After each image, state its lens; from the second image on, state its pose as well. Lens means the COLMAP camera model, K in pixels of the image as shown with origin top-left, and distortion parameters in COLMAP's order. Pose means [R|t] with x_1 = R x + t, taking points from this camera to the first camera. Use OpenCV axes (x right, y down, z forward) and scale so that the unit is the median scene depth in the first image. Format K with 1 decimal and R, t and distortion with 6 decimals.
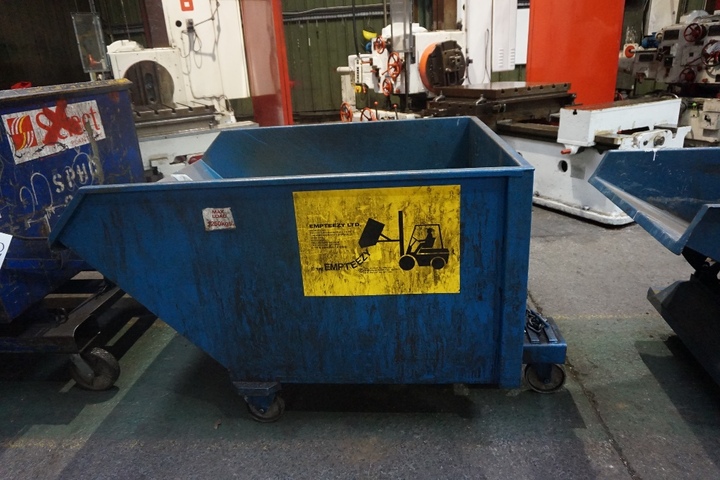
lens RADIAL K [[489.6, 0, 360.0], [0, 489.6, 240.0], [0, 0, 1]] dist [-0.048674, 0.047455]
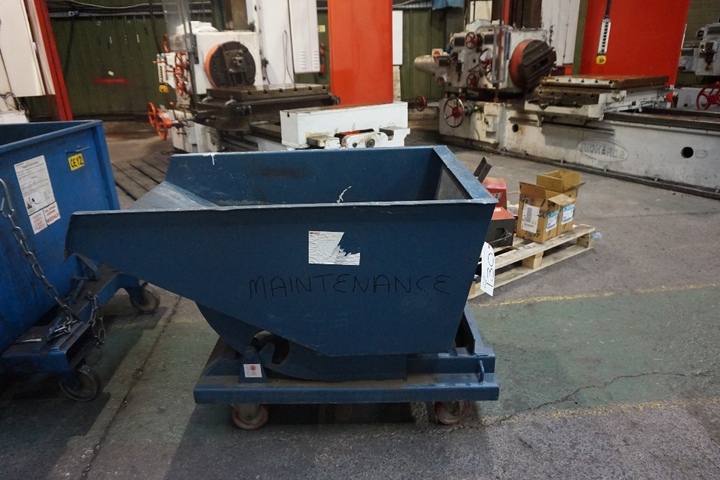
lens RADIAL K [[489.6, 0, 360.0], [0, 489.6, 240.0], [0, 0, 1]] dist [-0.048674, 0.047455]
pose [[0.989714, -0.024253, 0.140988, 0.281128], [0.023885, 0.999705, 0.004301, -0.001266], [-0.141051, -0.000890, 0.990002, -0.021322]]
